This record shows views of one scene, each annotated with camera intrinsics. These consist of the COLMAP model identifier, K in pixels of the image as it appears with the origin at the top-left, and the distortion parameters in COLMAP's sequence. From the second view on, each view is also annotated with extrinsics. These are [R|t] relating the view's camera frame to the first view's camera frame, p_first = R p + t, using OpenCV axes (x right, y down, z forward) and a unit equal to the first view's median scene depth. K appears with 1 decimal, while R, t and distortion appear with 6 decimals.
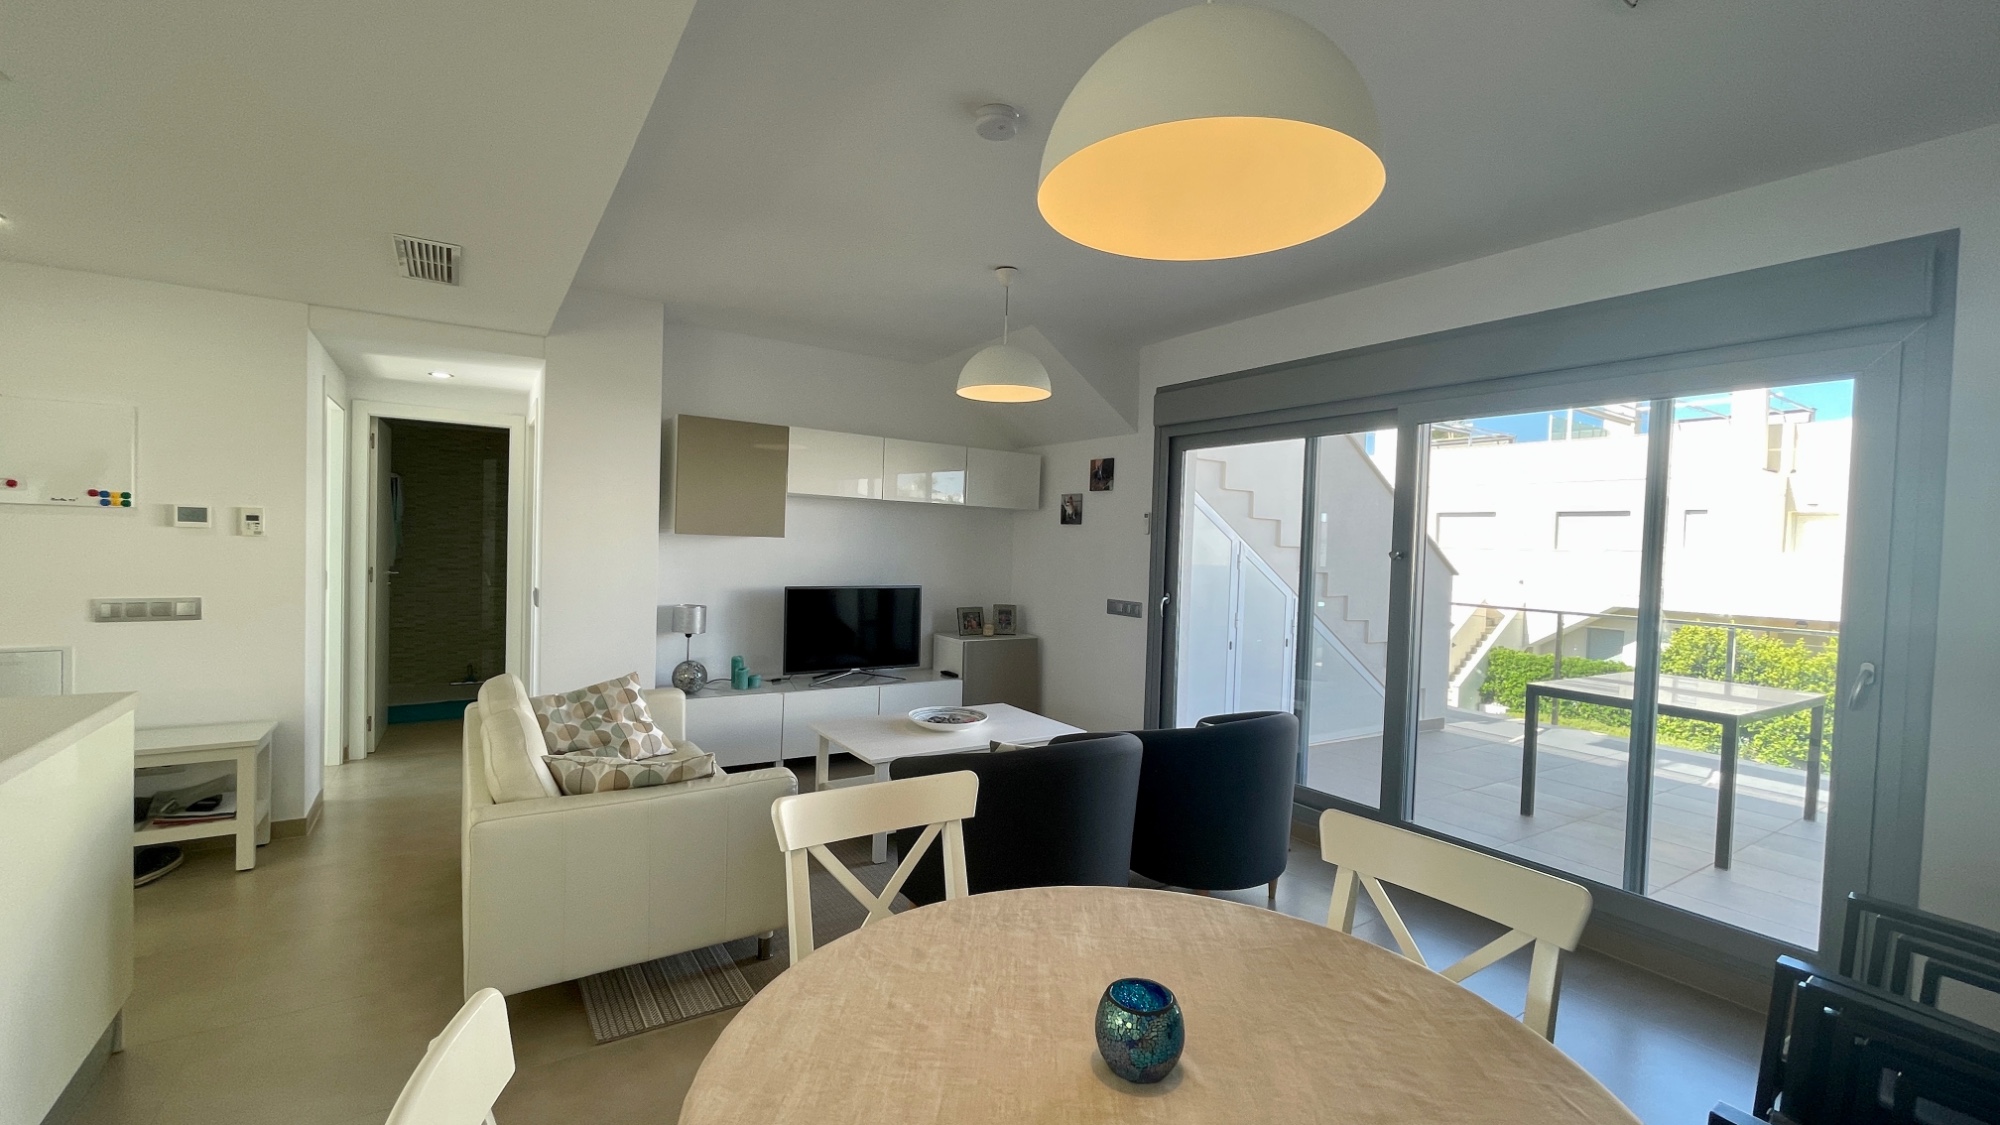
lens RADIAL K [[814.2, 0, 999.3], [0, 814.2, 562.3], [0, 0, 1]] dist [0.000905, -0.000343]
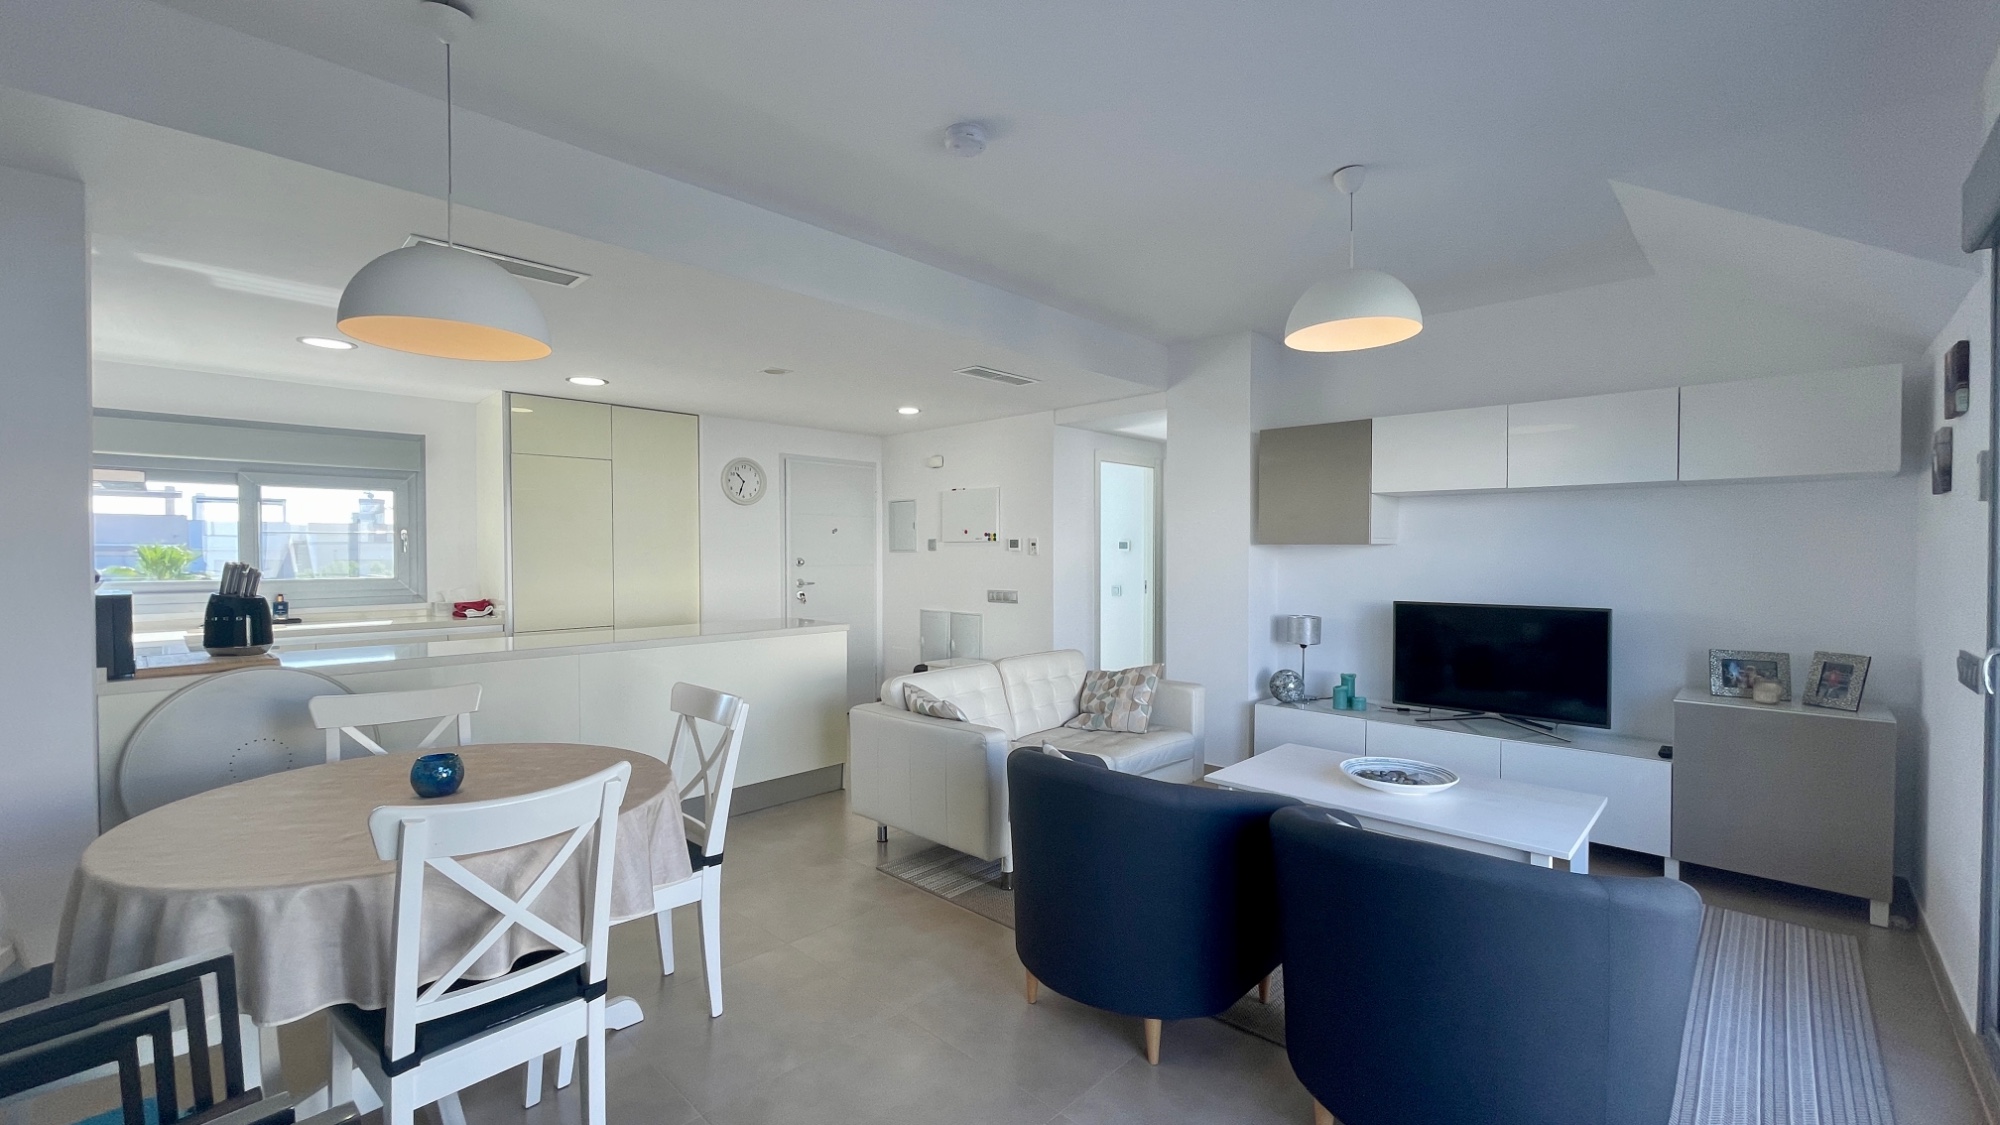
lens RADIAL K [[814.2, 0, 995.1], [0, 814.2, 566.7], [0, 0, 1]] dist [0.000905, -0.000343]
pose [[0.206632, -0.014805, -0.978307, 0.513728], [-0.016894, 0.999682, -0.018696, 0.017602], [0.978273, 0.020391, 0.206316, 0.415818]]
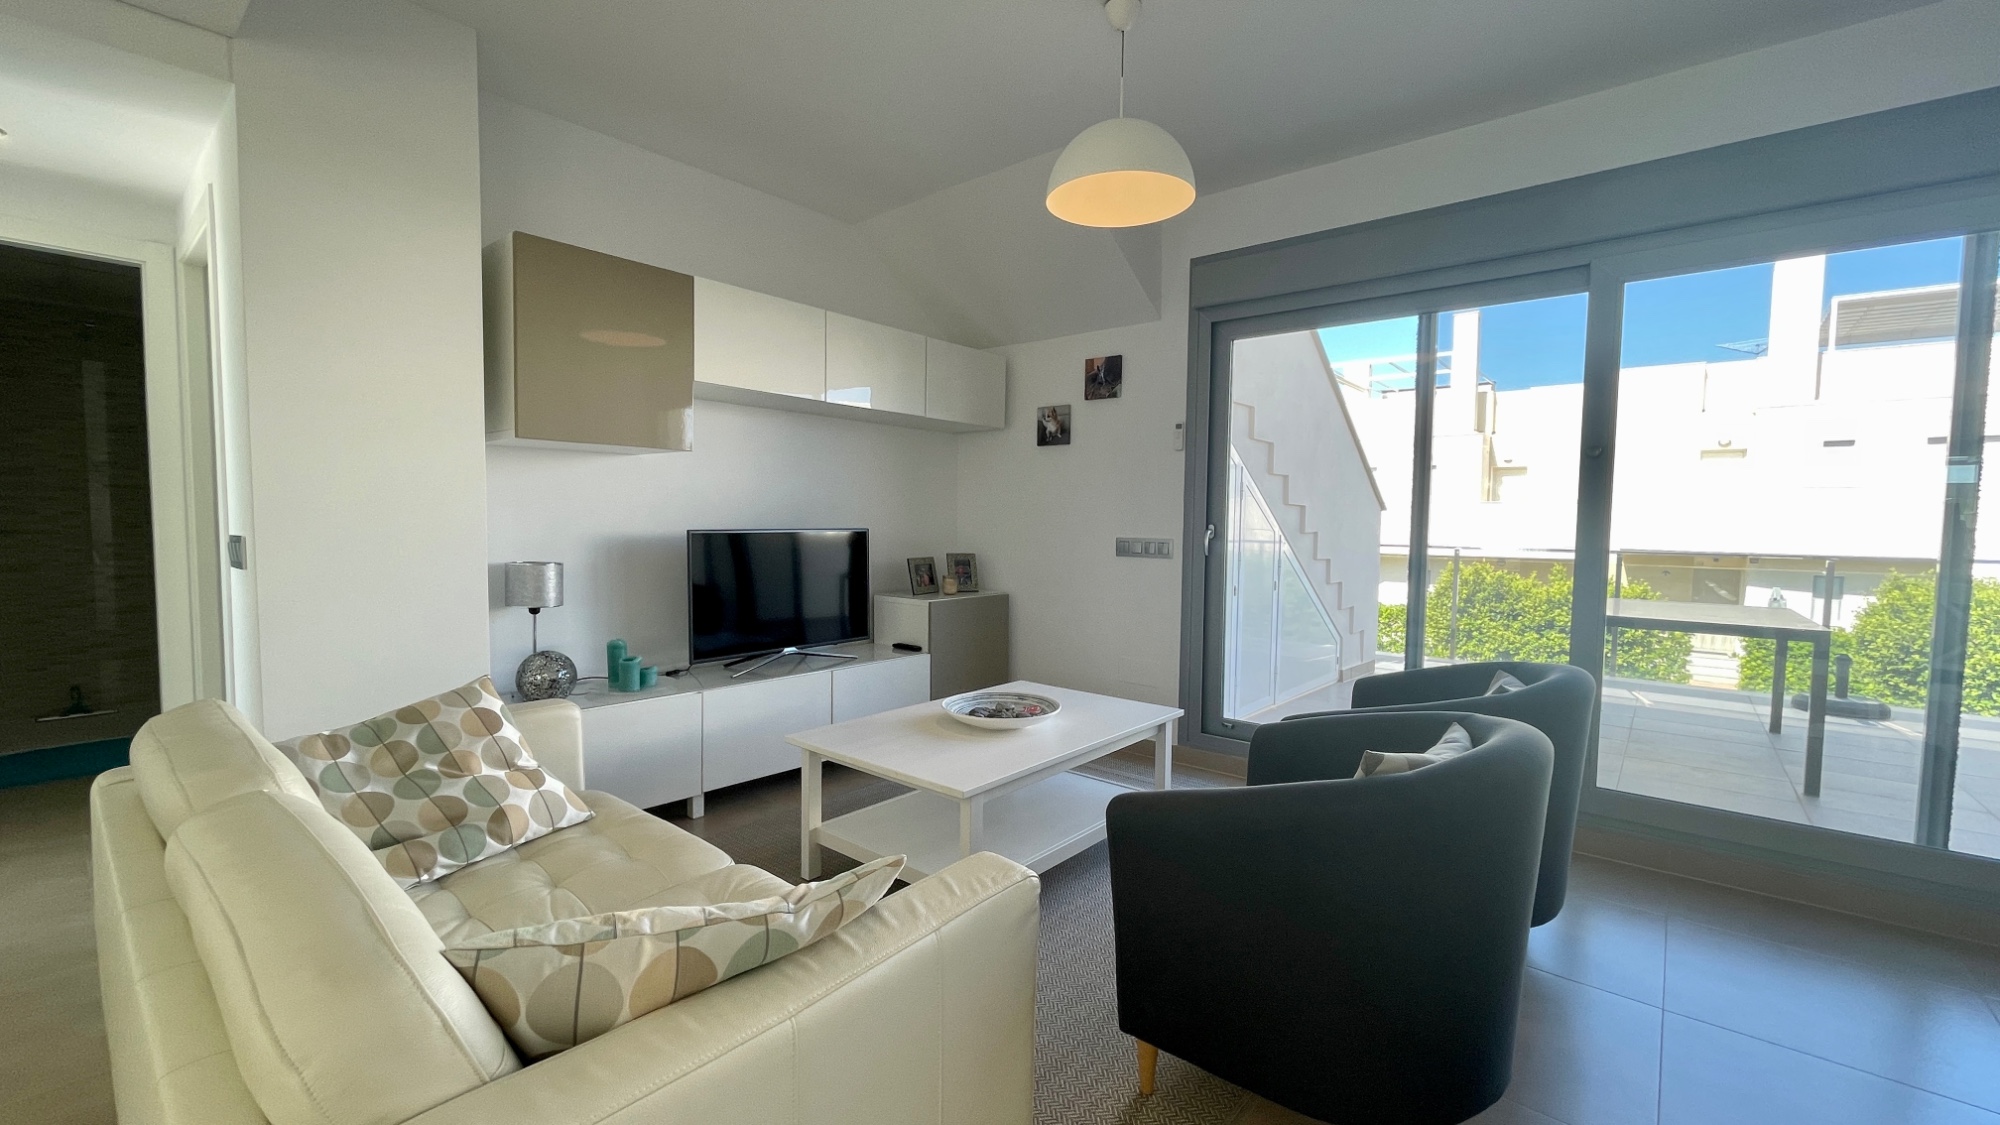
lens RADIAL K [[814.2, 0, 998.7], [0, 814.2, 561.3], [0, 0, 1]] dist [0.000905, -0.000343]
pose [[0.960421, -0.038047, 0.275942, -0.210451], [0.028544, 0.998856, 0.038375, 0.038167], [-0.277086, -0.028979, 0.960408, 0.308309]]
